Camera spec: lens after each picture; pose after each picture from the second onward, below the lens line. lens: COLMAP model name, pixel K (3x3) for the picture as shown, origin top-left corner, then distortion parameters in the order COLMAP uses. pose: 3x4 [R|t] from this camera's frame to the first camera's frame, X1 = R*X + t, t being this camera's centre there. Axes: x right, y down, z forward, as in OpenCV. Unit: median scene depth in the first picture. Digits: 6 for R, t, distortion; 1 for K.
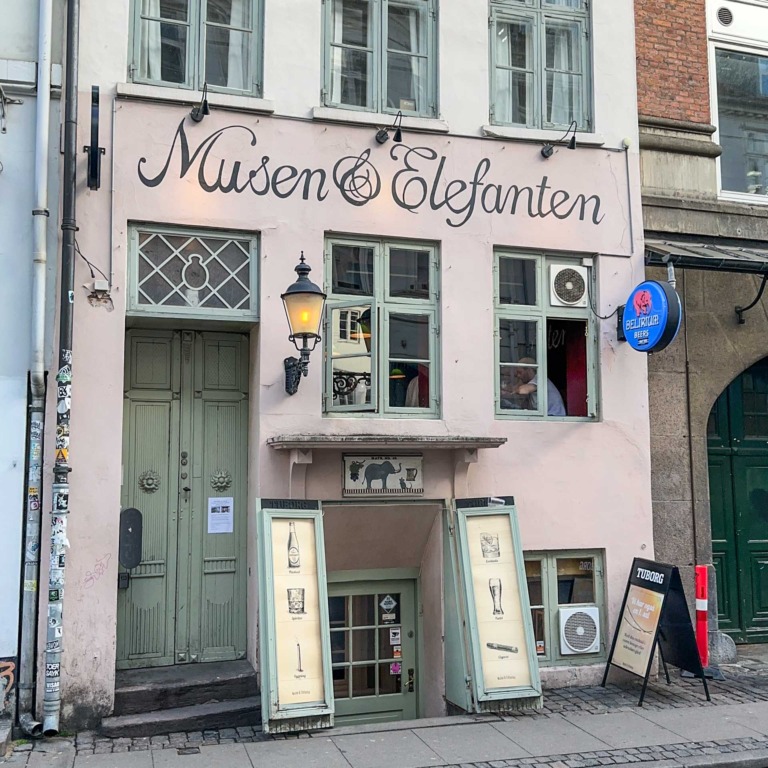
lens RADIAL K [[743.1, 0, 381.3], [0, 743.1, 387.3], [0, 0, 1]] dist [0.049576, 0.000000]
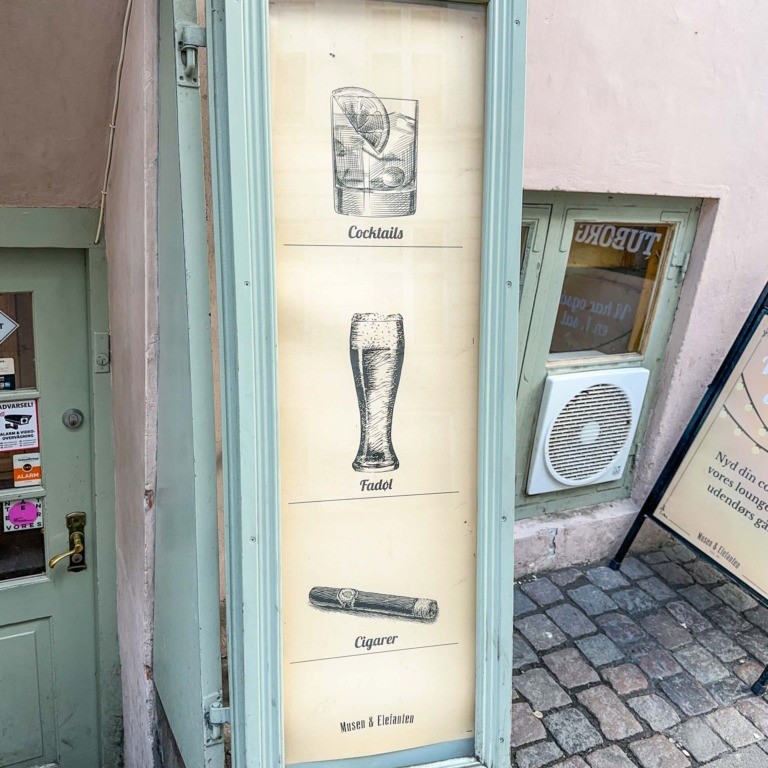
lens RADIAL K [[743.1, 0, 381.1], [0, 743.1, 387.0], [0, 0, 1]] dist [0.049576, 0.000000]
pose [[0.976526, 0.038098, 0.212005, 0.098332], [-0.137529, 0.867784, 0.477532, 0.156786], [-0.165782, -0.495479, 0.852653, 0.735844]]
